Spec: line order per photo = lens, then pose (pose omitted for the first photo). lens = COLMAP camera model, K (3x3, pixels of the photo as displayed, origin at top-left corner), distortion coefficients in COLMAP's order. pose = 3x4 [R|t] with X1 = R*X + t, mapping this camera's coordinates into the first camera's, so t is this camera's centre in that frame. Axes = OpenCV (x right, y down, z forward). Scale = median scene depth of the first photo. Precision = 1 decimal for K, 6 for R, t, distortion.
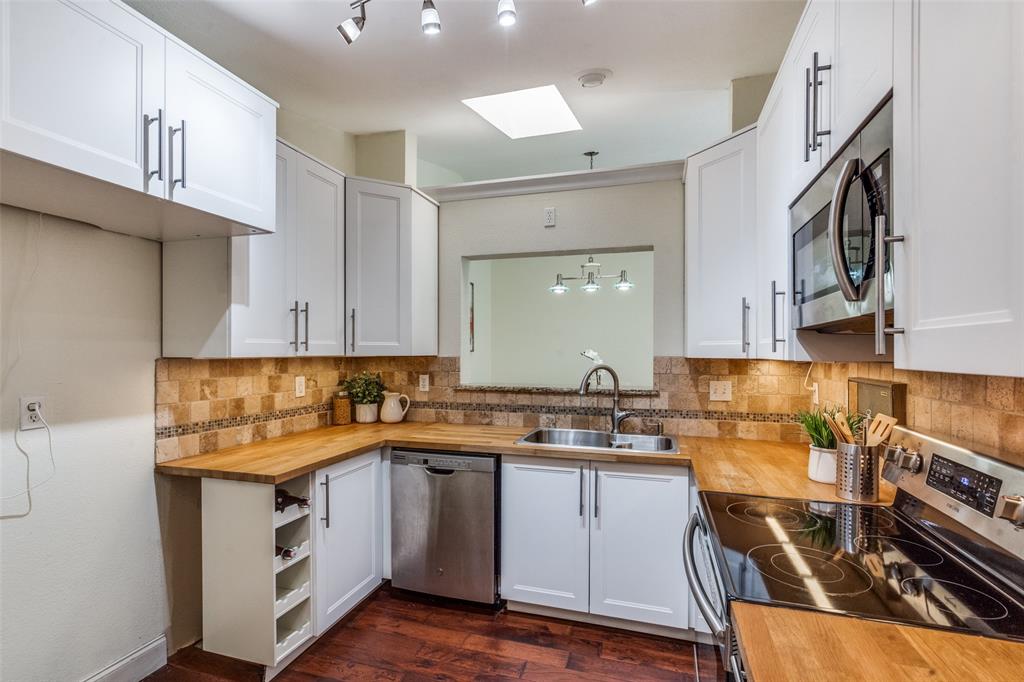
lens RADIAL K [[479.7, 0, 504.7], [0, 479.7, 350.4], [0, 0, 1]] dist [0.001102, 0.000678]
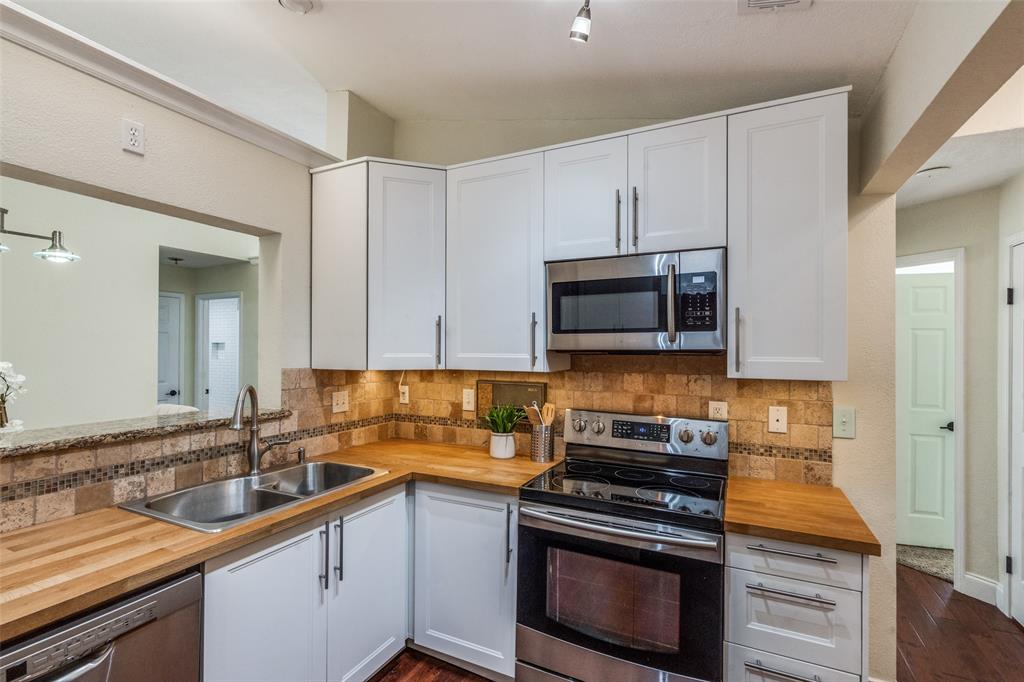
lens RADIAL K [[479.7, 0, 502.9], [0, 479.7, 341.8], [0, 0, 1]] dist [0.001102, 0.000678]
pose [[0.150724, 0.012023, 0.988503, -0.457983], [-0.006863, 0.999915, -0.011115, -0.028808], [-0.988552, -0.005108, 0.150793, 0.517510]]
